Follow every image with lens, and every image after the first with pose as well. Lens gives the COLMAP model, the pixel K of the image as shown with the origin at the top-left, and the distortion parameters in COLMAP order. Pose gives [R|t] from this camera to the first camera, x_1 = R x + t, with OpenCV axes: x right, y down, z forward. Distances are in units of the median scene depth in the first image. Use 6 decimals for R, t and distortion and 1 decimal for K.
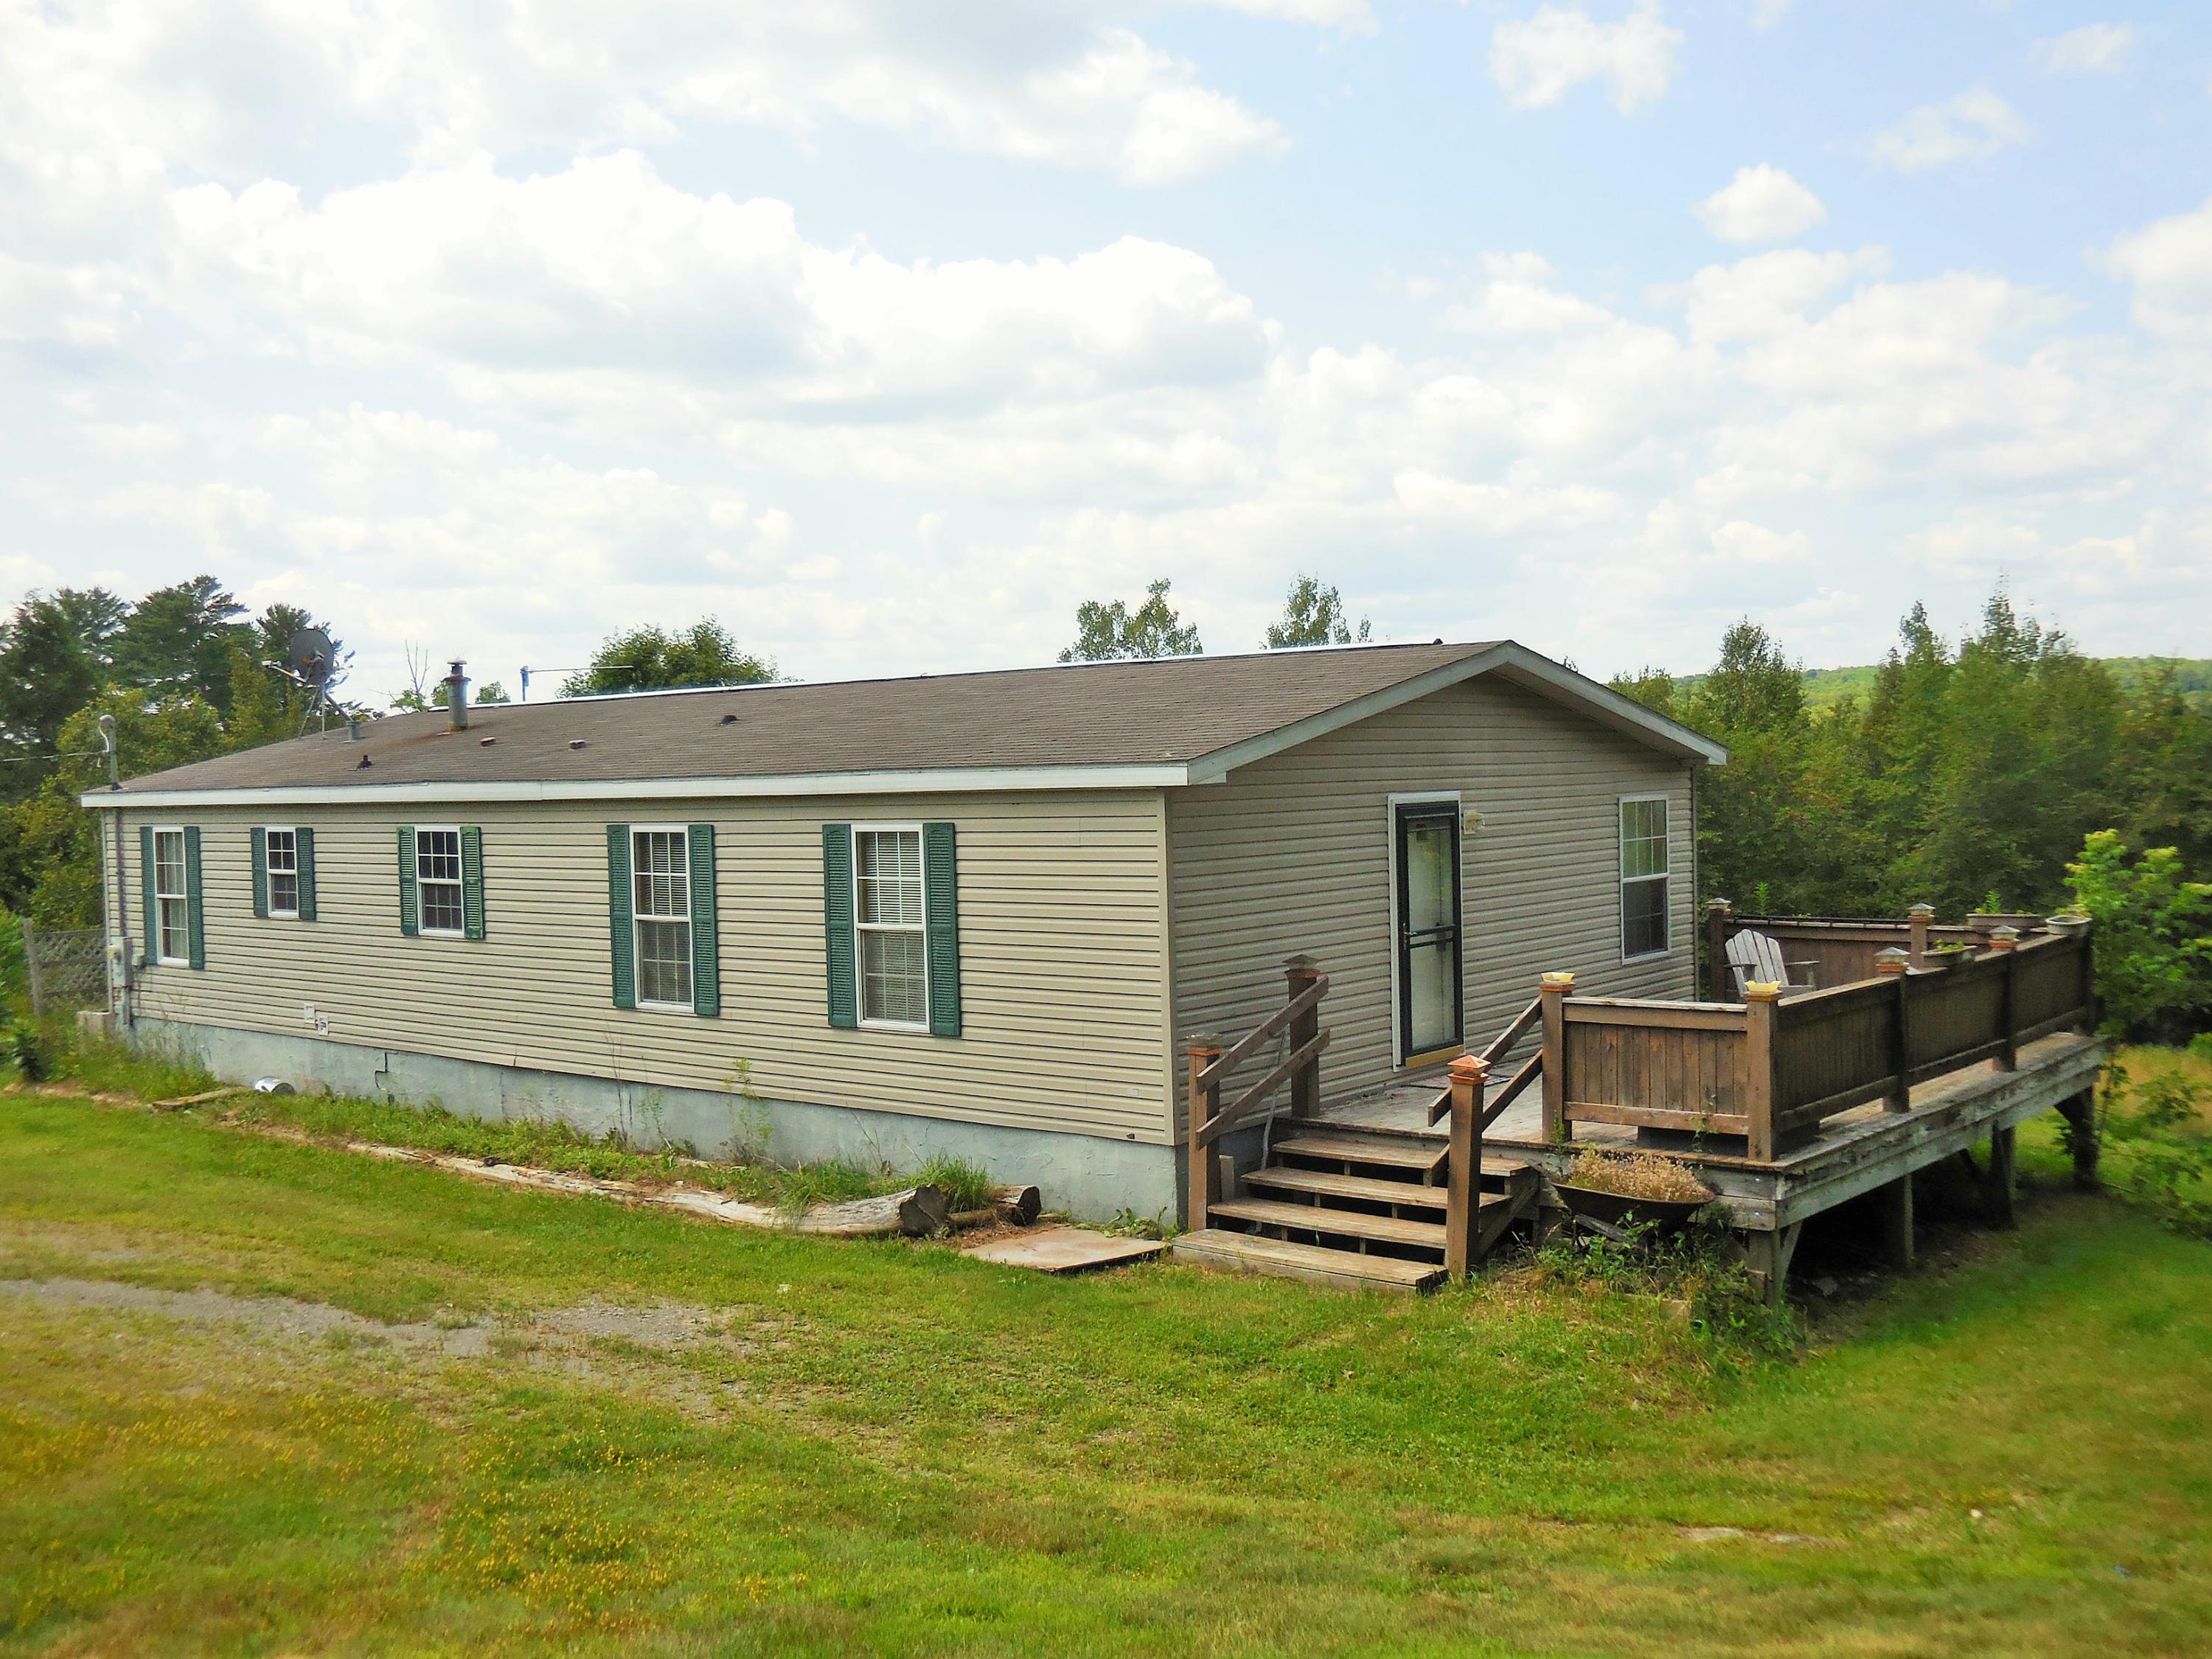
lens RADIAL K [[2137.5, 0, 1104.1], [0, 2137.5, 921.1], [0, 0, 1]] dist [-0.060553, 0.000000]
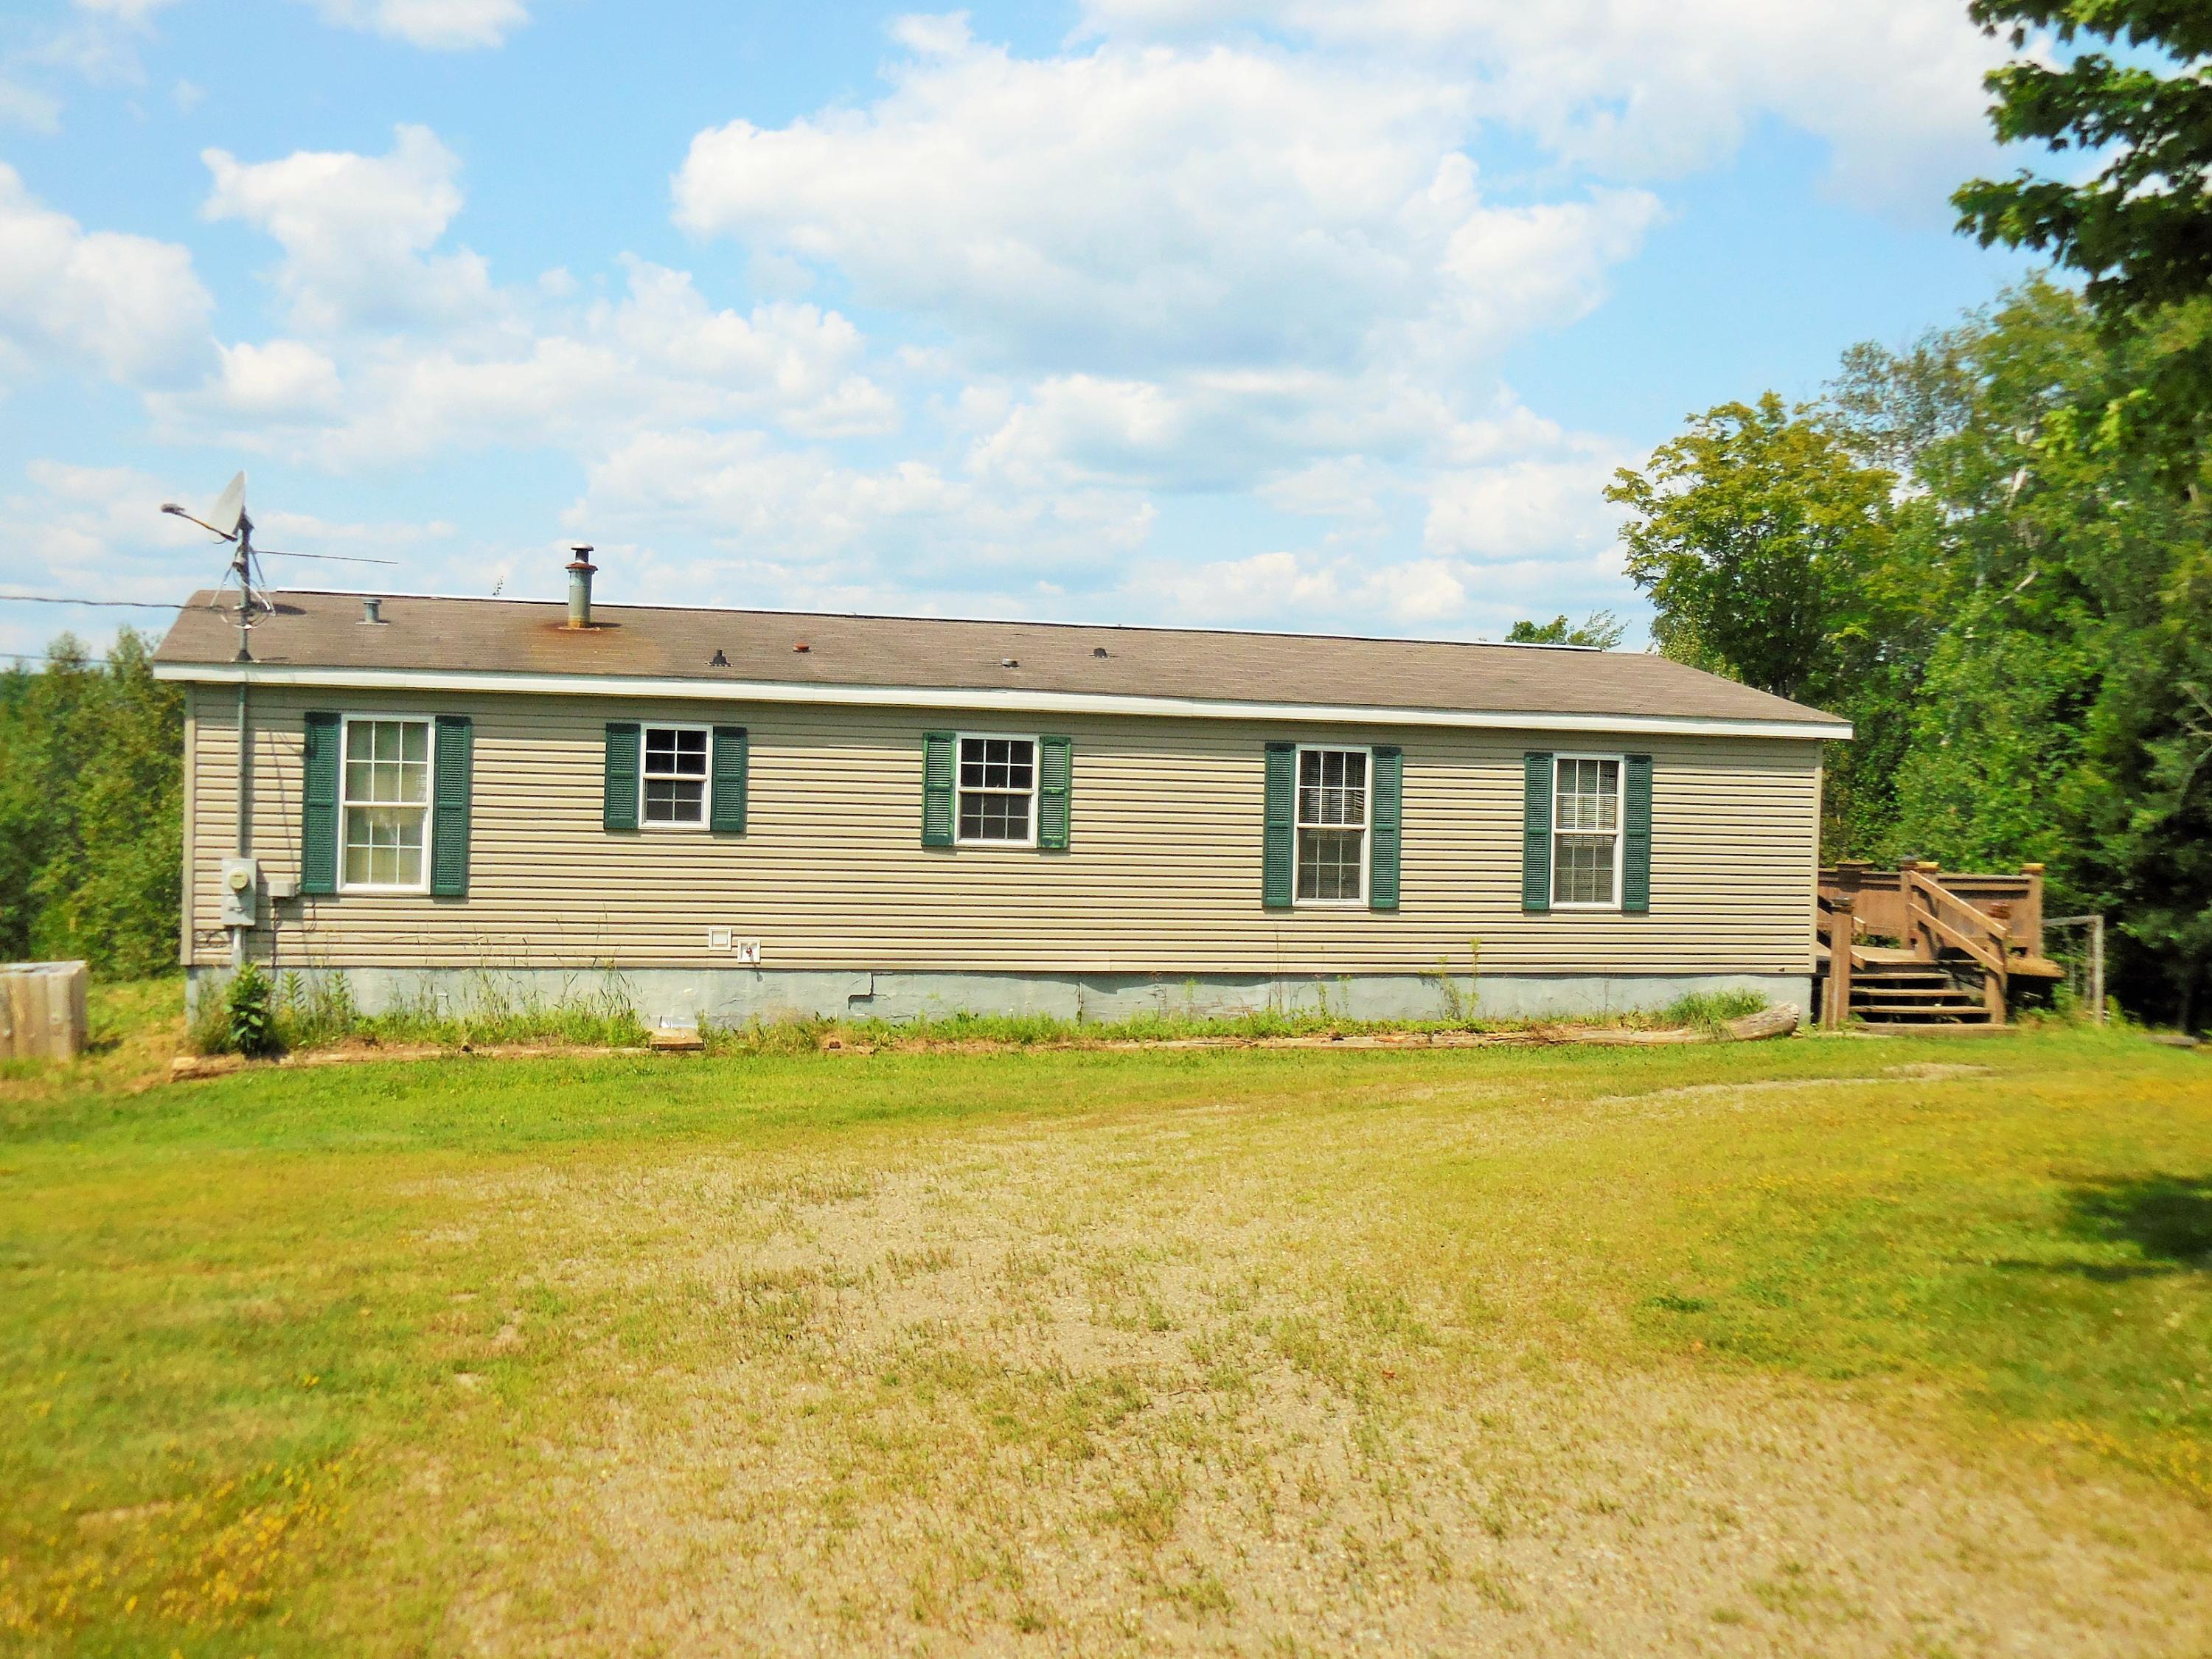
lens RADIAL K [[2397.4, 0, 1115.4], [0, 2397.4, 848.8], [0, 0, 1]] dist [-0.082152, 0.000000]
pose [[0.542398, 0.022015, 0.839833, -1.104436], [0.021527, 0.998964, -0.040089, 0.048732], [-0.839846, 0.039823, 0.541362, 0.326364]]
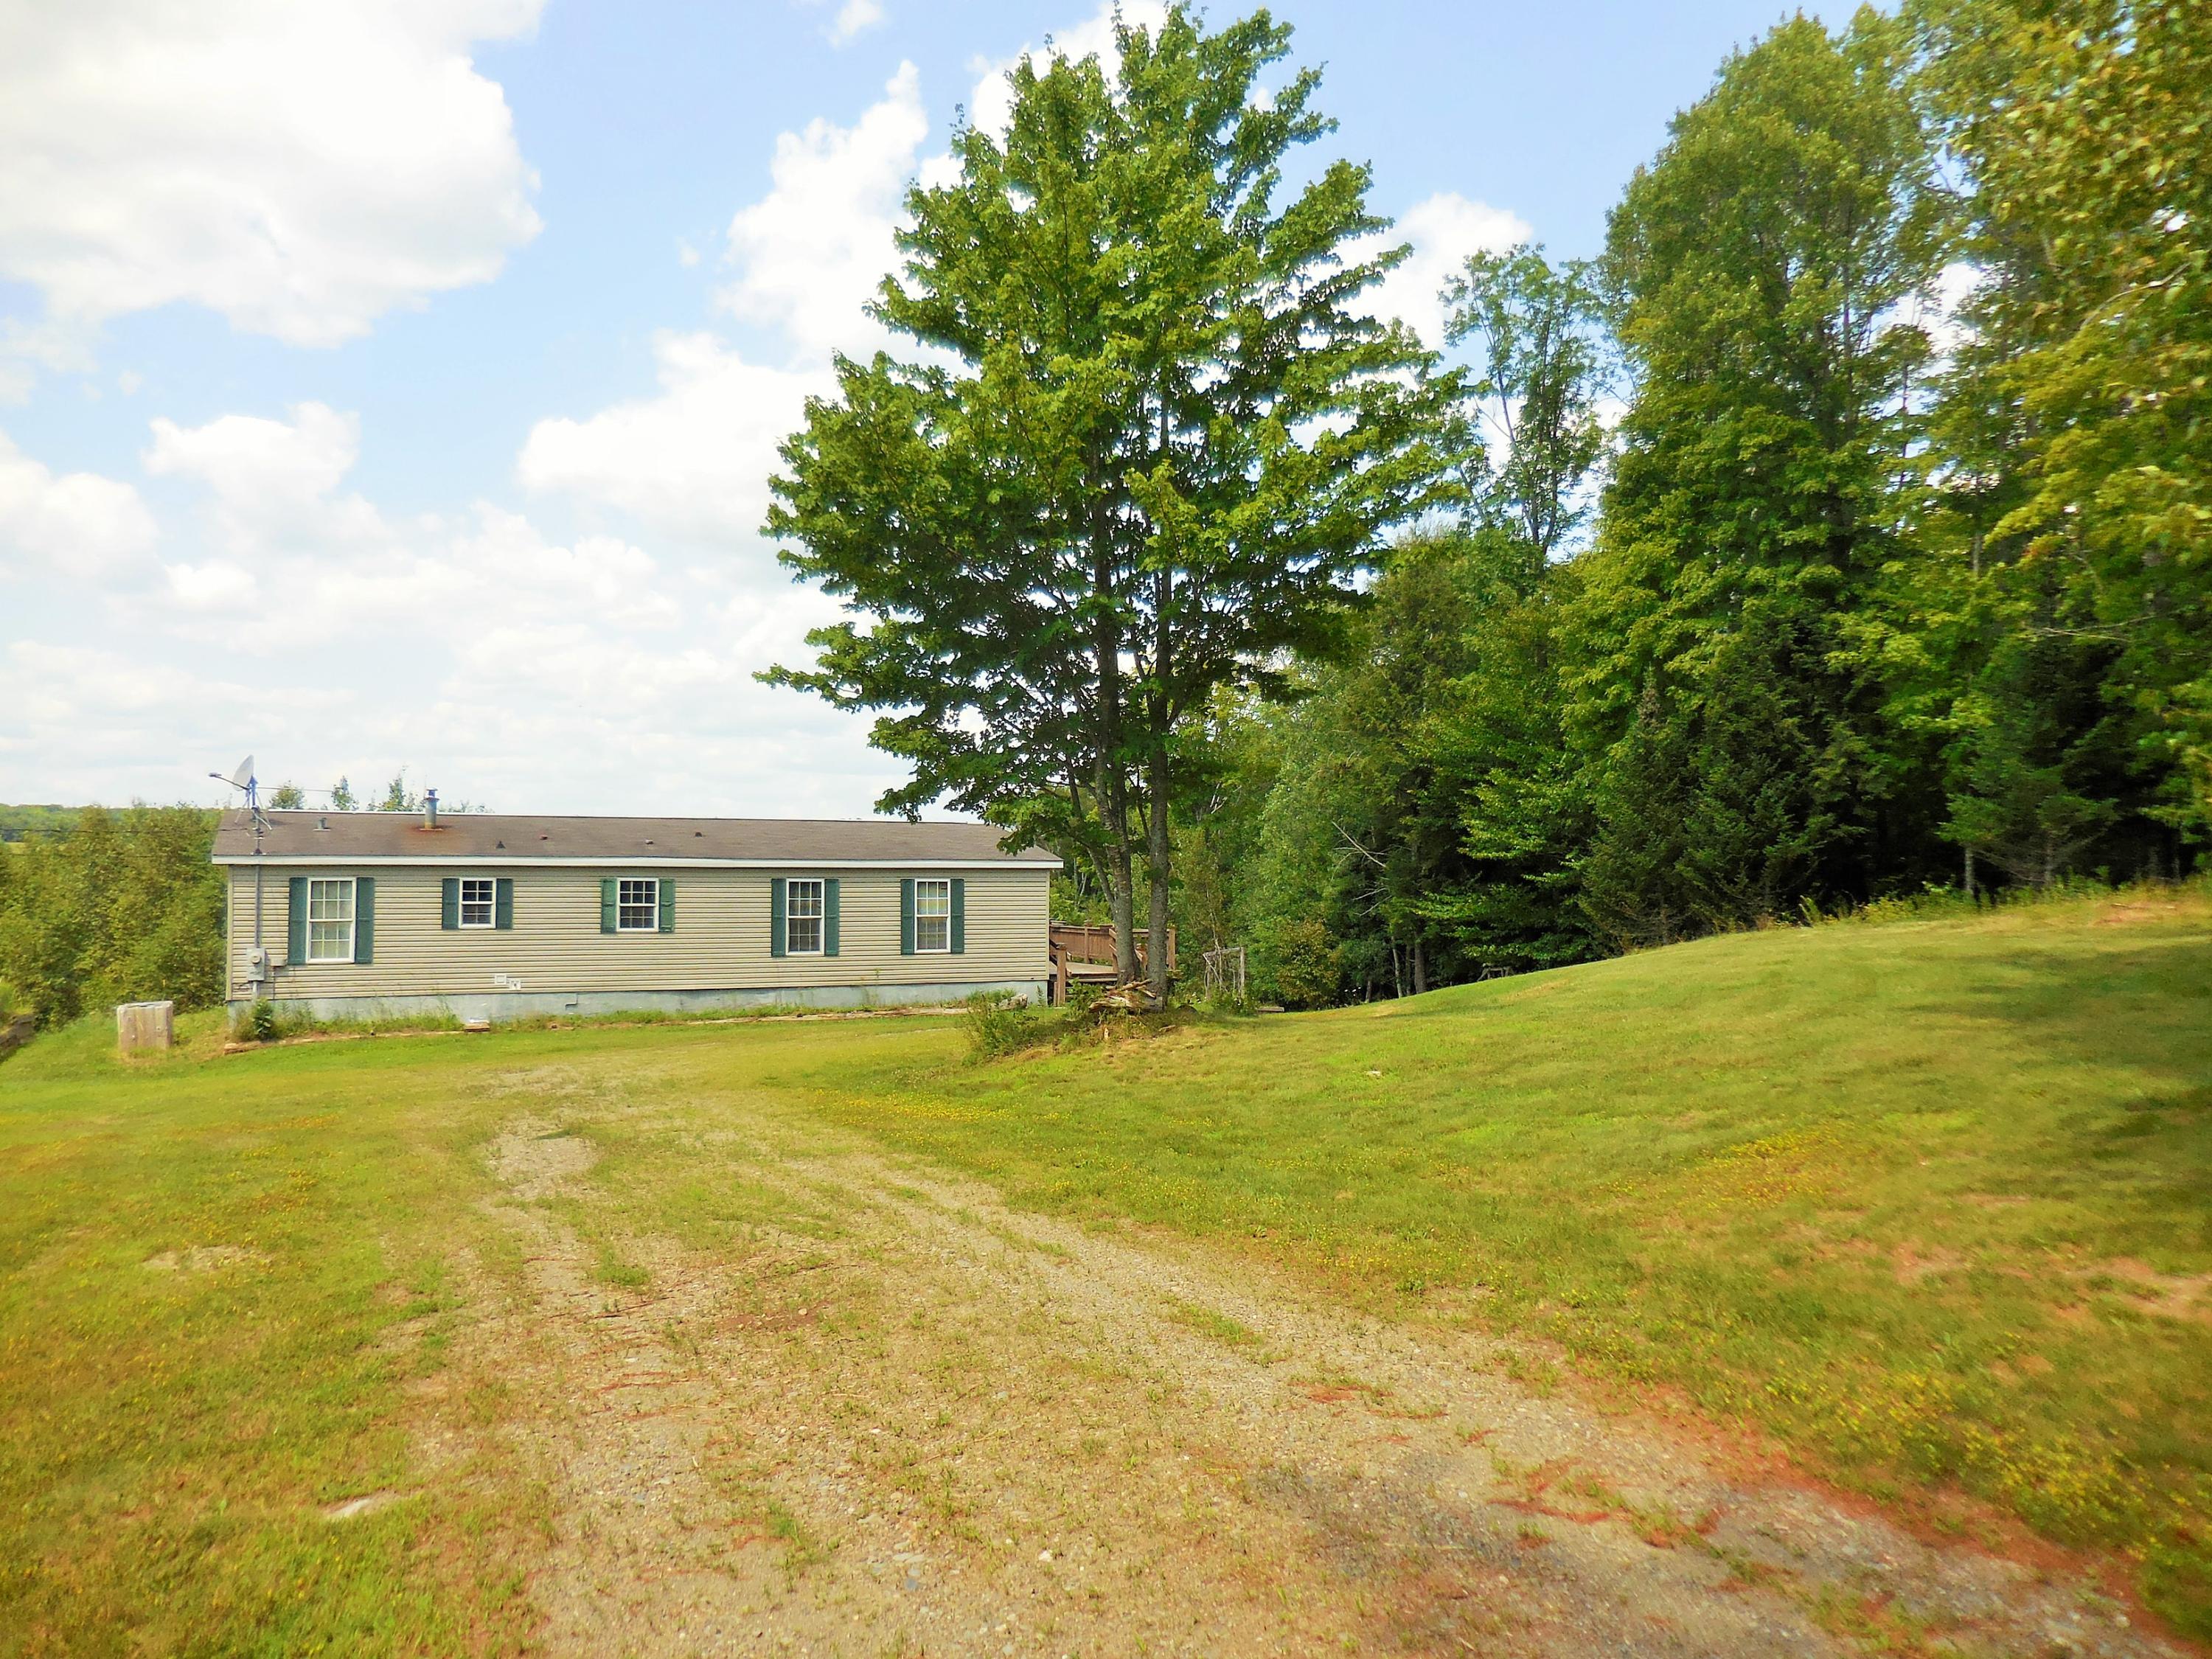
lens RADIAL K [[1656.5, 0, 1112.2], [0, 1656.5, 830.3], [0, 0, 1]] dist [-0.011020, 0.005510]
pose [[0.403843, 0.054167, 0.913223, -1.464189], [0.053722, 0.995119, -0.082782, 0.061547], [-0.913249, 0.082491, 0.398962, -0.066540]]
